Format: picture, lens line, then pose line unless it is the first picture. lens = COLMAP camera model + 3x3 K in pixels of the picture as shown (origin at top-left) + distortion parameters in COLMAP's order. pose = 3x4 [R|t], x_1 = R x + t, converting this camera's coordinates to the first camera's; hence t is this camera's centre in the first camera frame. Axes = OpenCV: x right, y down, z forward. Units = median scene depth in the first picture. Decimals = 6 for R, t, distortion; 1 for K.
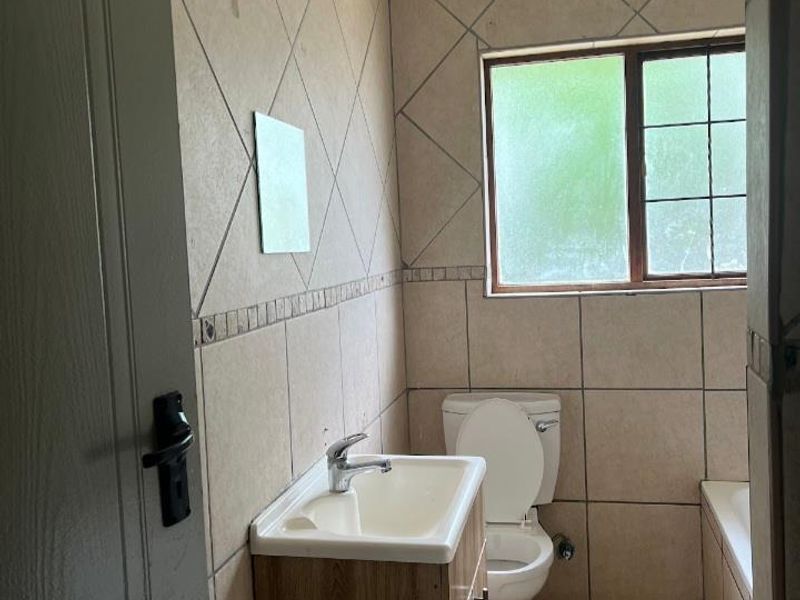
lens RADIAL K [[810.3, 0, 404.8], [0, 810.3, 282.2], [0, 0, 1]] dist [0.042170, 0.000000]
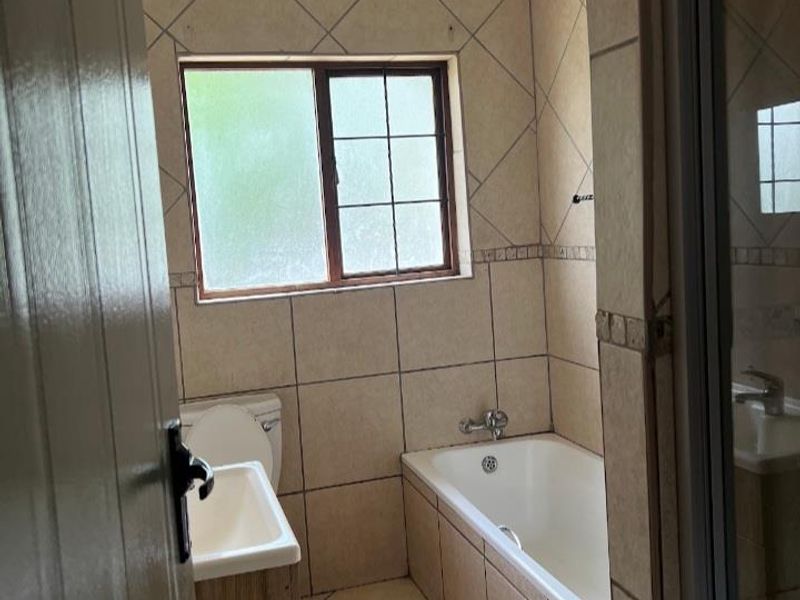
lens RADIAL K [[810.3, 0, 403.3], [0, 810.3, 279.6], [0, 0, 1]] dist [0.042170, 0.000000]
pose [[0.871113, -0.051655, 0.488358, -0.165684], [0.053904, 0.998501, 0.009464, -0.007523], [-0.488115, 0.018080, 0.872592, 0.014848]]
